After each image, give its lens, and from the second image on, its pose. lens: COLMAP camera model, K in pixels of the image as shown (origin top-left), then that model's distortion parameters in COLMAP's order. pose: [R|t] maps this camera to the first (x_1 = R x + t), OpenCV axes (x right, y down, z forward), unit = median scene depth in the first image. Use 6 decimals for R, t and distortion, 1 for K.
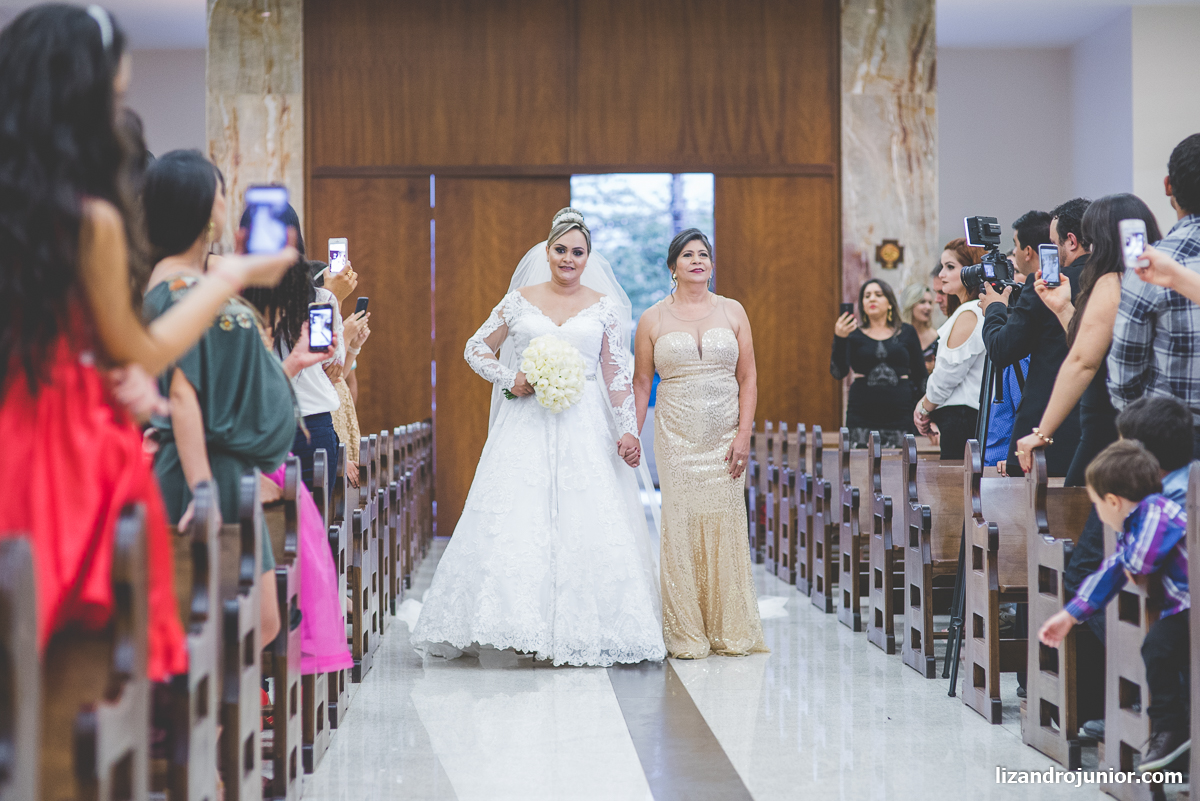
lens RADIAL K [[3046.4, 0, 595.5], [0, 3046.4, 404.3], [0, 0, 1]] dist [0.168931, 0.000000]
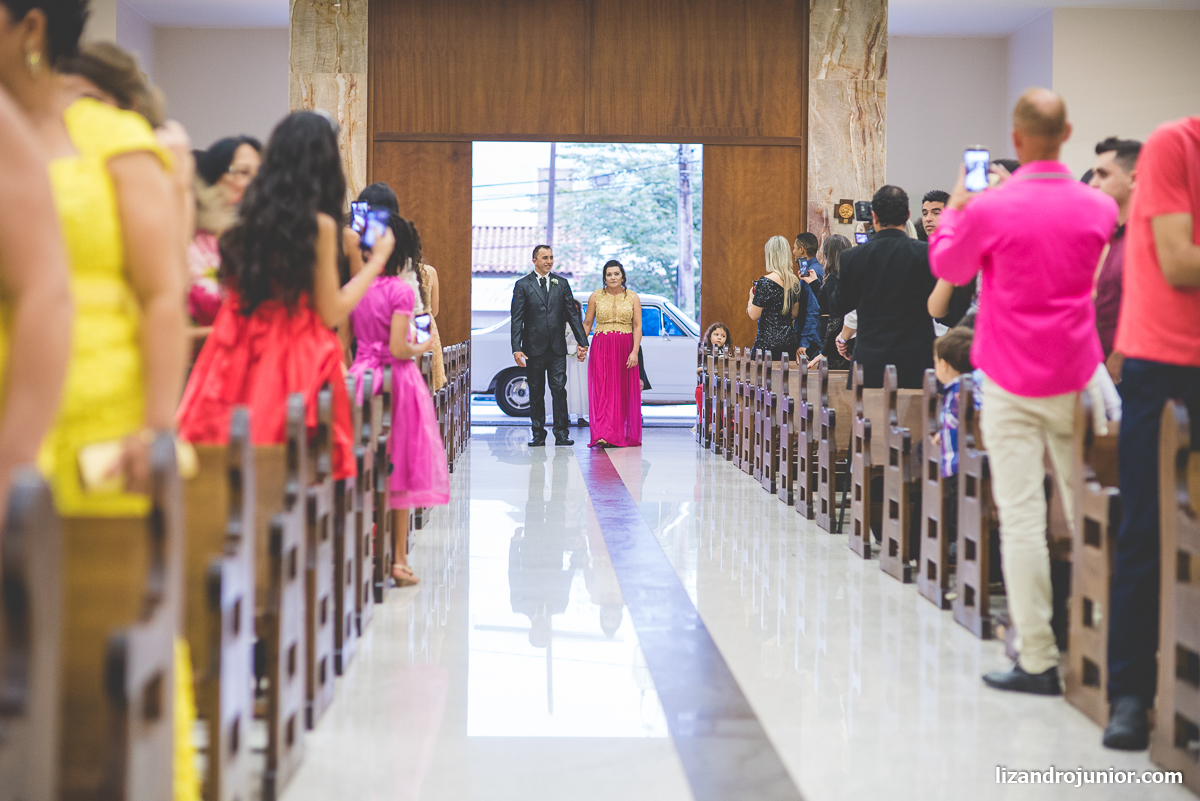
lens RADIAL K [[3046.4, 0, 603.7], [0, 3046.4, 398.0], [0, 0, 1]] dist [0.168931, 0.000000]
pose [[0.999854, 0.016303, -0.005136, 0.007135], [-0.016181, 0.999608, 0.022854, -0.001067], [0.005506, -0.022768, 0.999726, -0.222964]]
